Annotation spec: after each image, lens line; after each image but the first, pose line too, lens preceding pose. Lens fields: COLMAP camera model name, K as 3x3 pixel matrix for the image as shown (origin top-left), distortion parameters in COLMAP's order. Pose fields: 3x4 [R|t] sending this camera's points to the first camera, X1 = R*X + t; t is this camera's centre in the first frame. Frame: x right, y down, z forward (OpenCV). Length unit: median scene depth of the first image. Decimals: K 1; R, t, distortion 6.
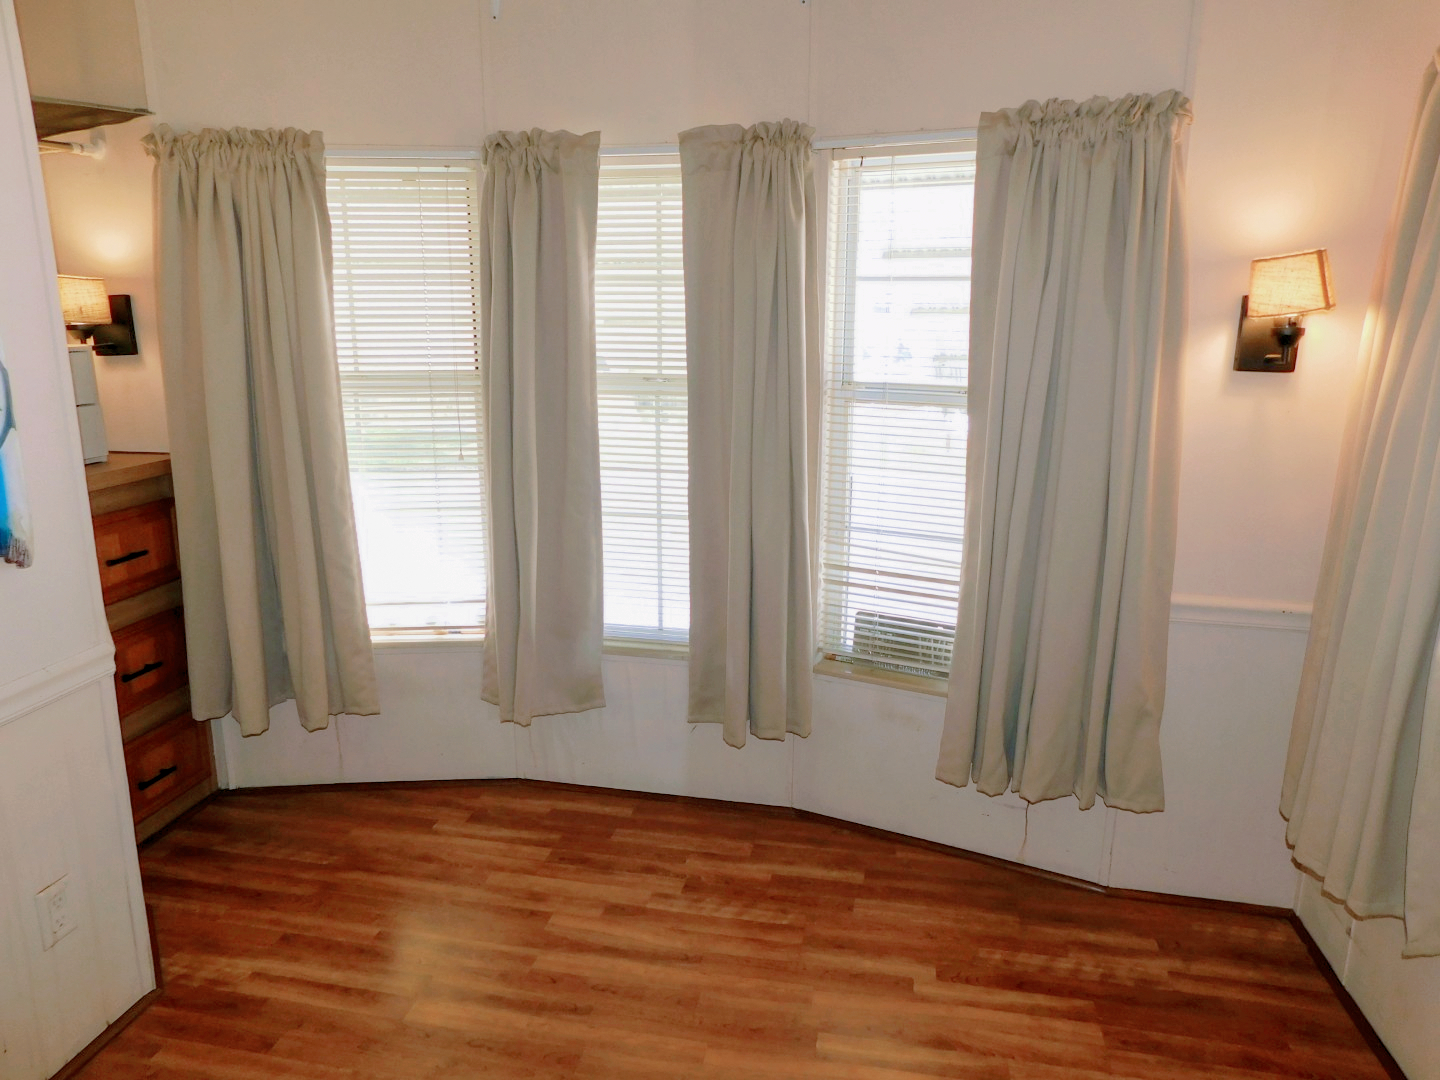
lens RADIAL K [[952.0, 0, 720.2], [0, 952.0, 539.1], [0, 0, 1]] dist [-0.066618, 0.052239]
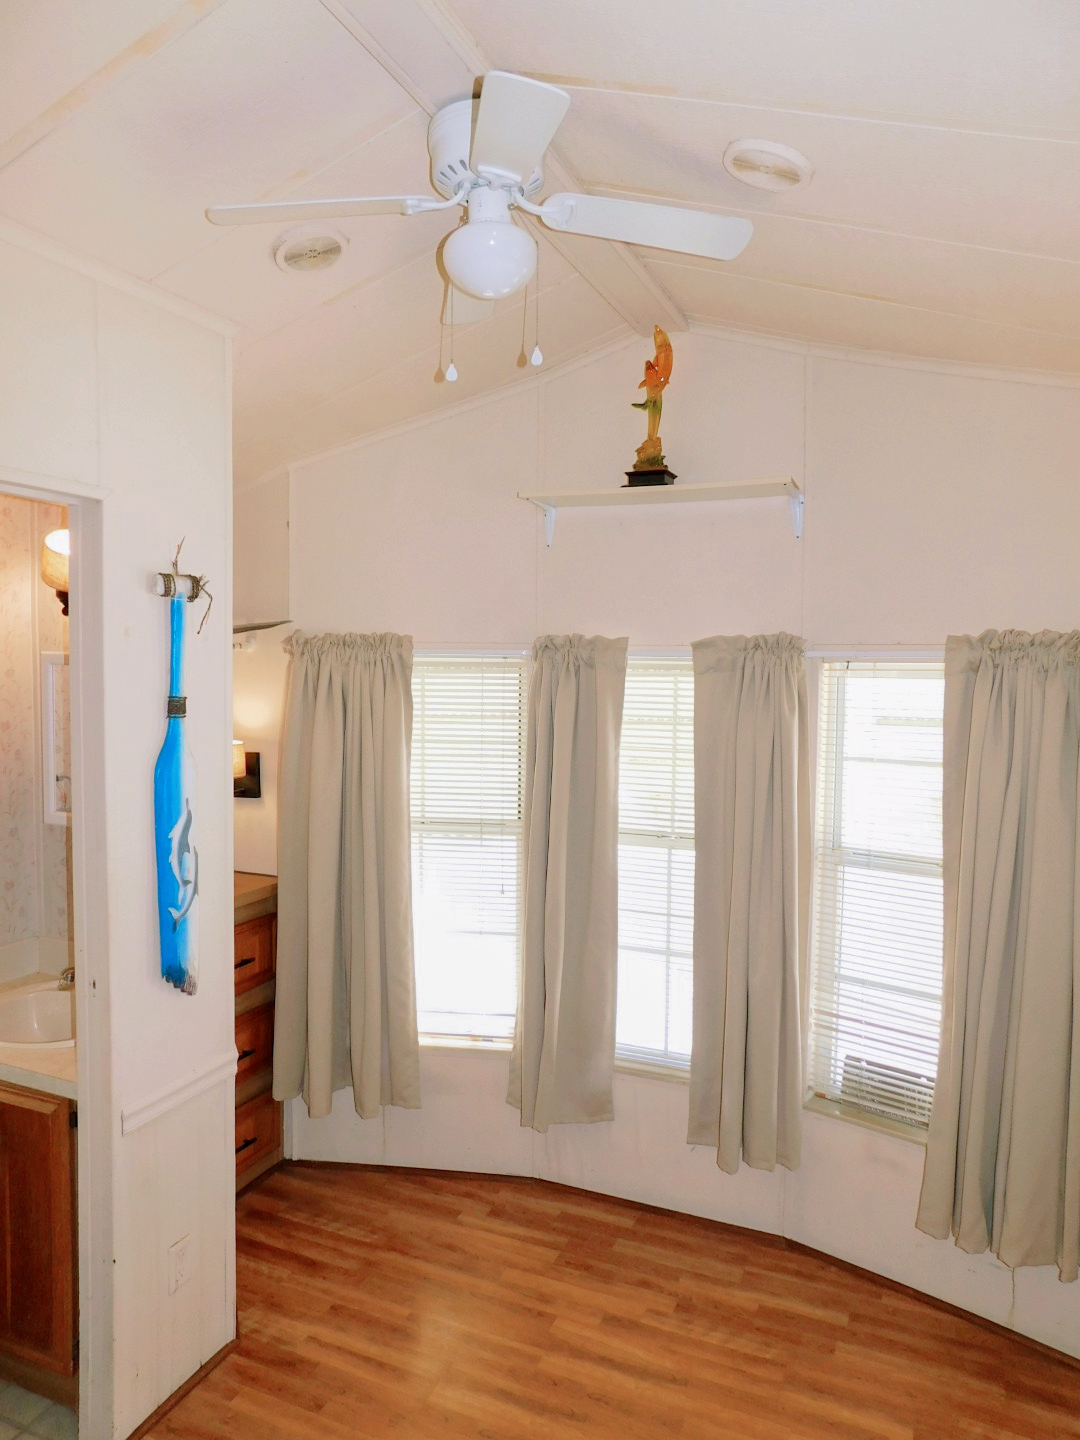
lens RADIAL K [[952.0, 0, 545.8], [0, 952.0, 724.5], [0, 0, 1]] dist [-0.066618, 0.052239]
pose [[0.977280, 0.017069, -0.211266, 0.031078], [-0.054353, 0.983604, -0.171956, -0.099216], [0.204867, 0.179532, 0.962184, -0.192689]]
